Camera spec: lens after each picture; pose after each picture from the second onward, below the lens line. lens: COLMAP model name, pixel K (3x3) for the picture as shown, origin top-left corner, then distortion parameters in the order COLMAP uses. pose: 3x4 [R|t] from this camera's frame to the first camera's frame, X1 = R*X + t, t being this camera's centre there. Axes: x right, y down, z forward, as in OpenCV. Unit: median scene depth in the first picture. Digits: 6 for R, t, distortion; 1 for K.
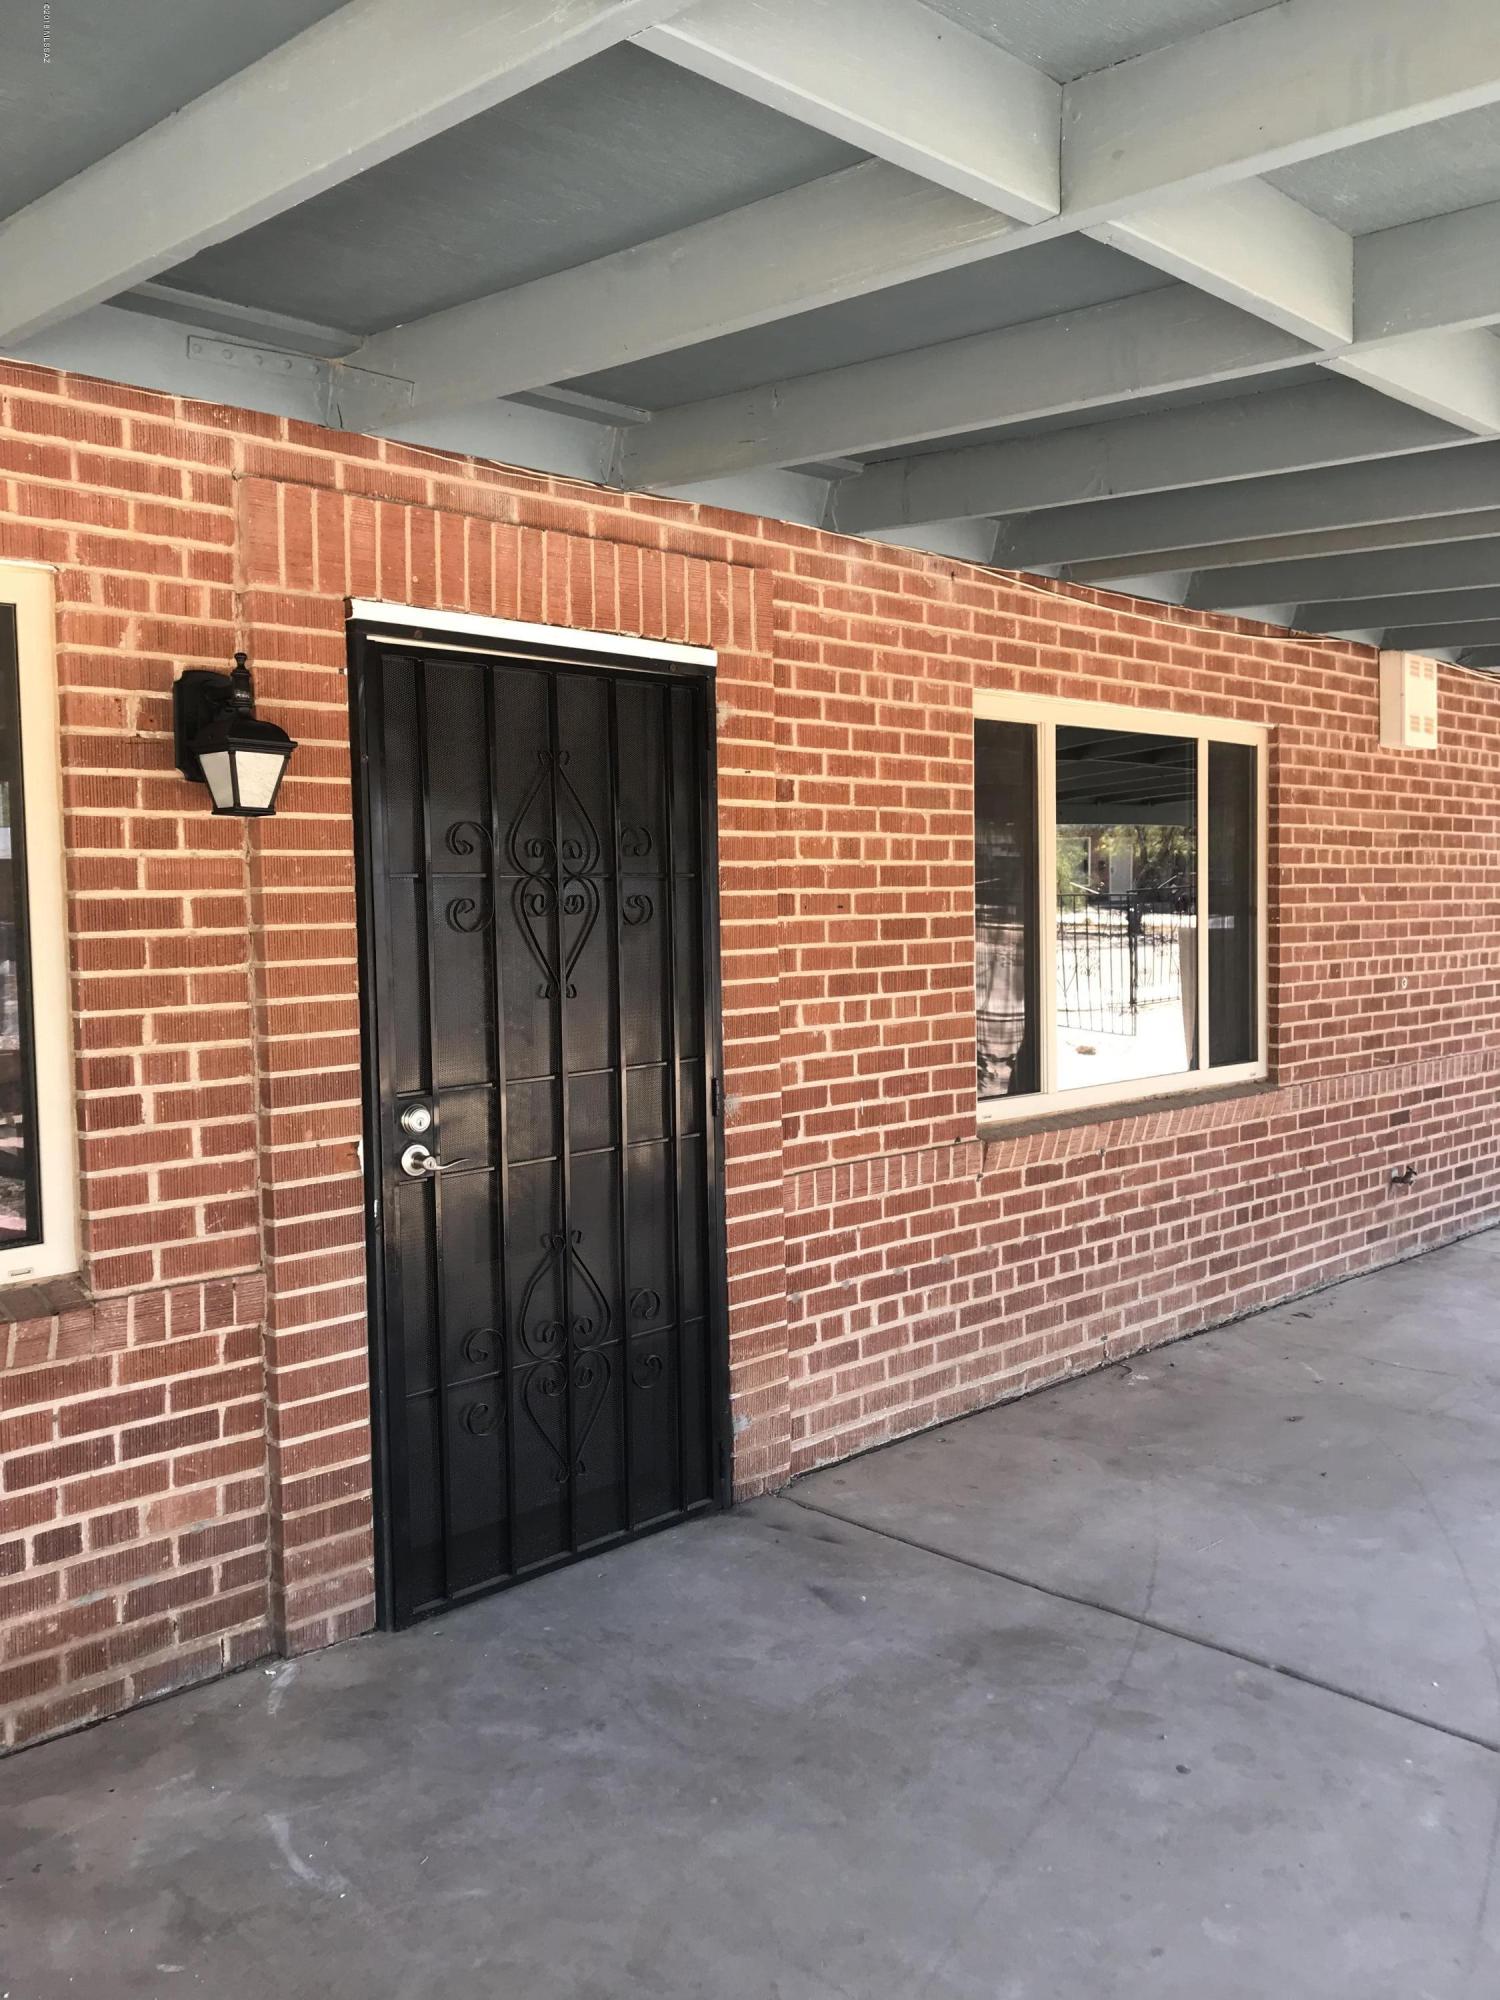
lens RADIAL K [[1659.5, 0, 747.1], [0, 1659.5, 1001.6], [0, 0, 1]] dist [0.028534, -0.025902]
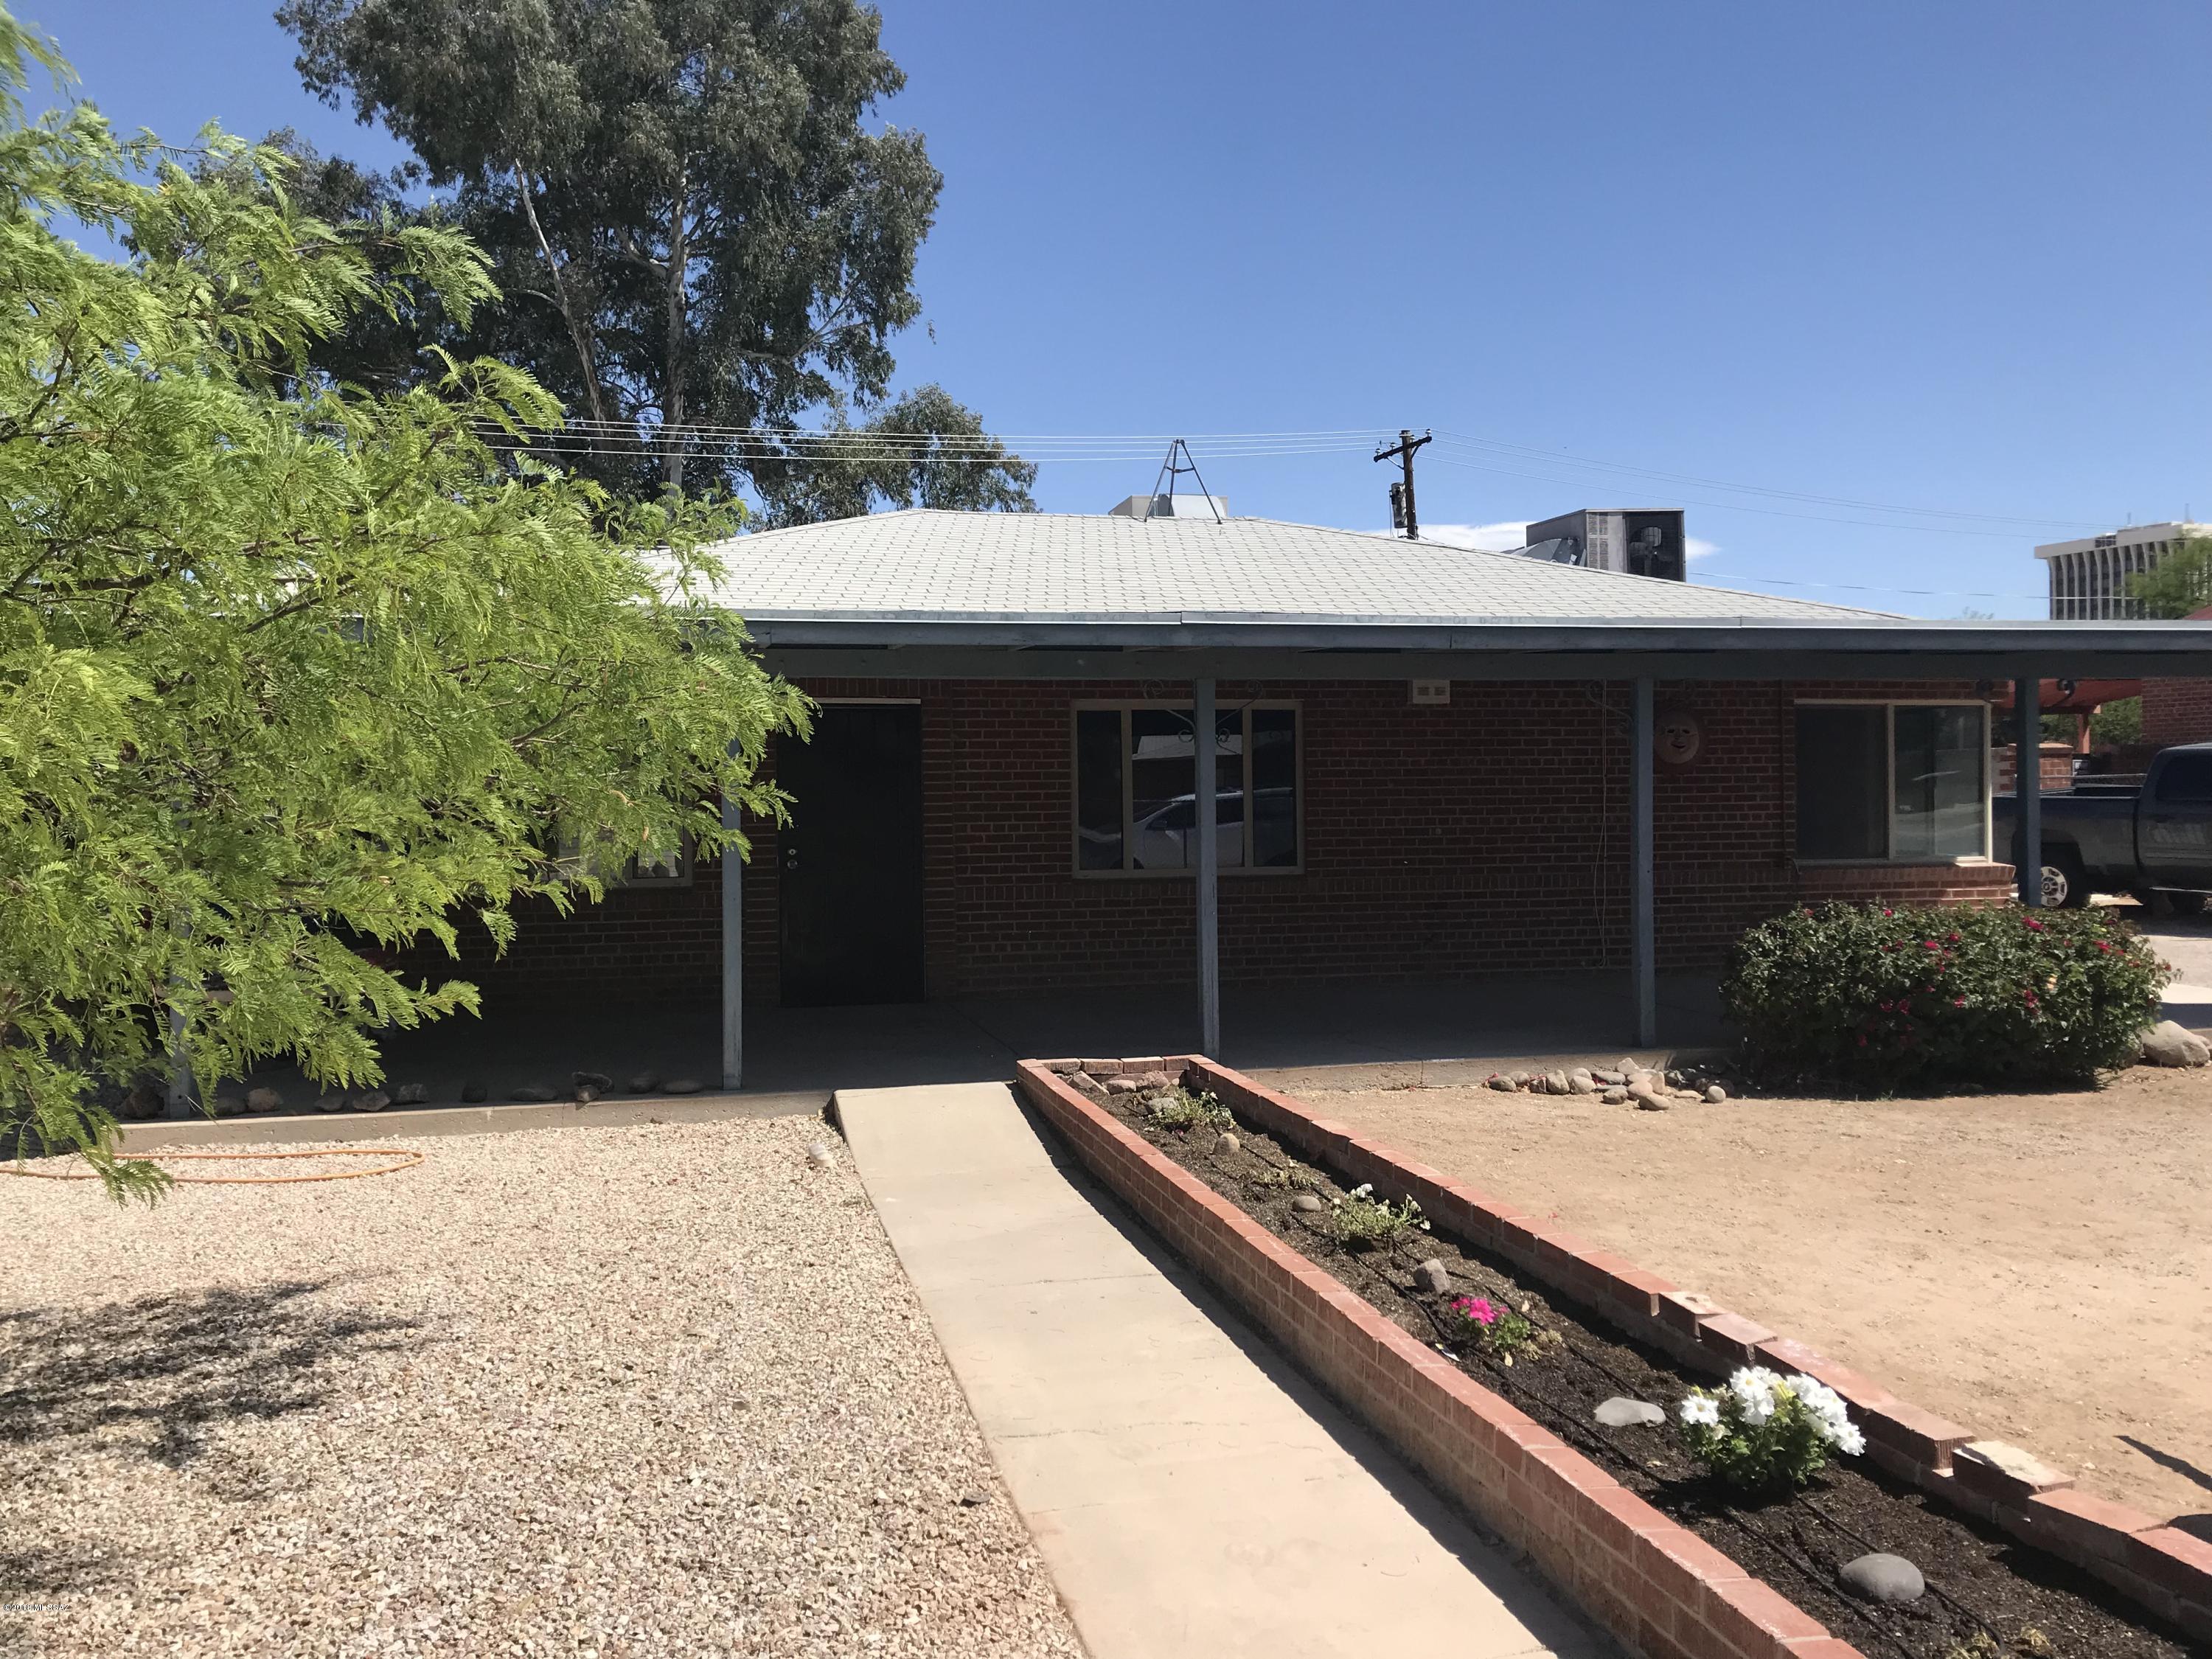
lens RADIAL K [[1835.5, 0, 1104.0], [0, 1835.5, 824.7], [0, 0, 1]] dist [0.028534, -0.025902]
pose [[0.853299, 0.015564, -0.521189, 2.404587], [-0.033303, 0.999140, -0.024686, 0.093288], [0.520357, 0.038422, 0.853084, -1.929224]]
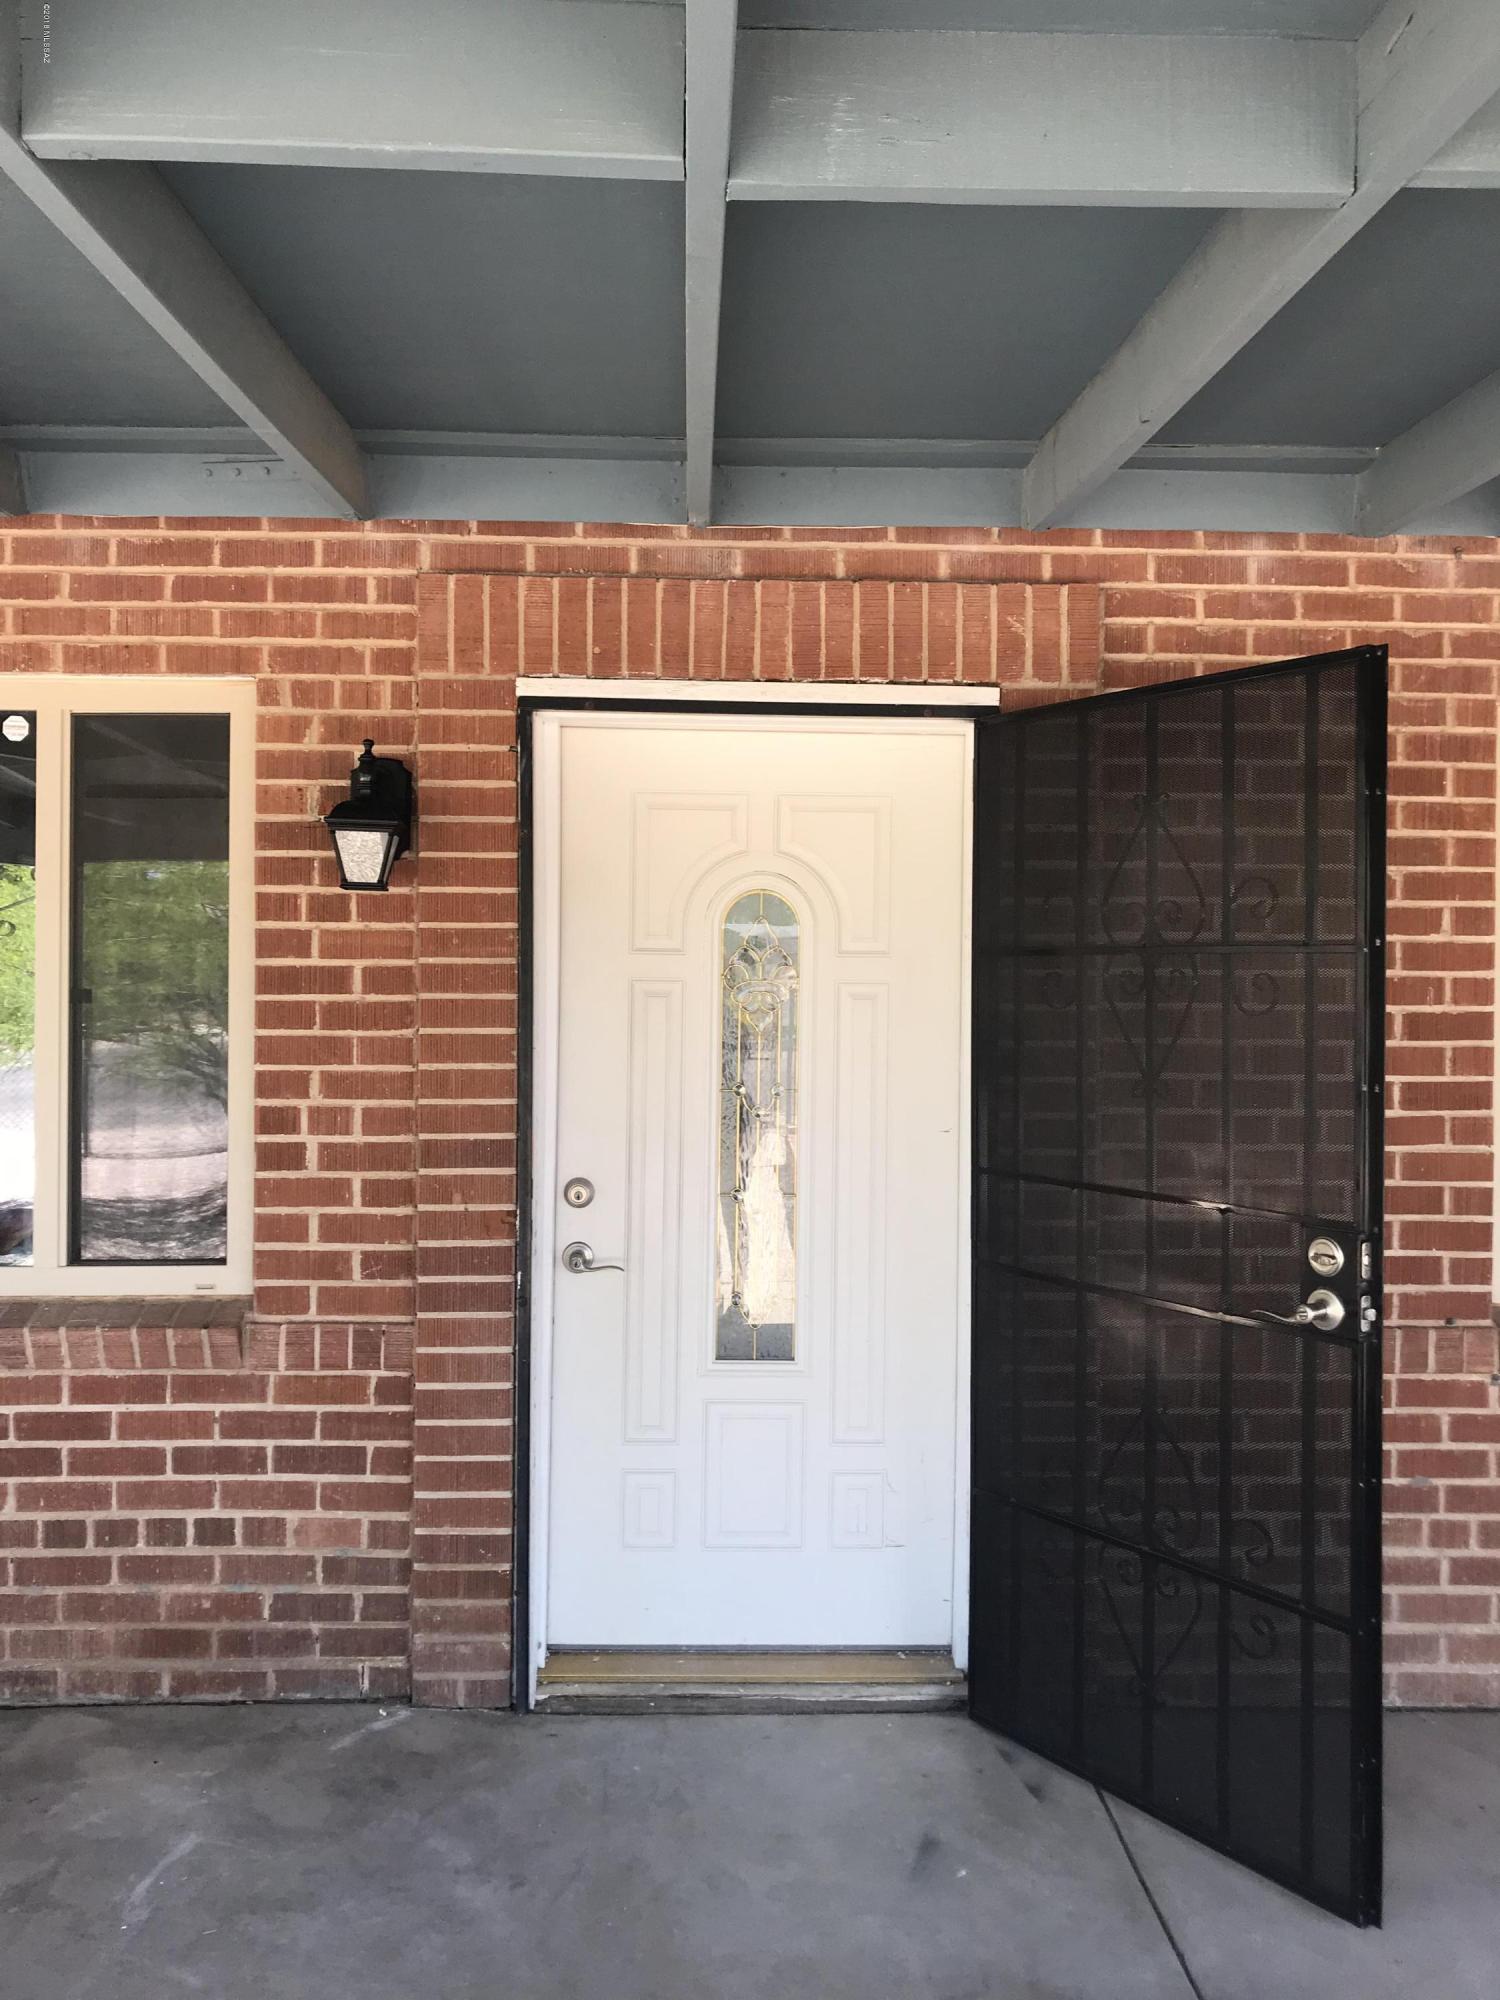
lens RADIAL K [[1659.5, 0, 753.2], [0, 1659.5, 993.2], [0, 0, 1]] dist [0.028534, -0.025902]
pose [[0.734367, 0.031051, -0.678042, 0.585269], [-0.062353, 0.997815, -0.021837, -0.036932], [0.675882, 0.058314, 0.734699, 0.374782]]
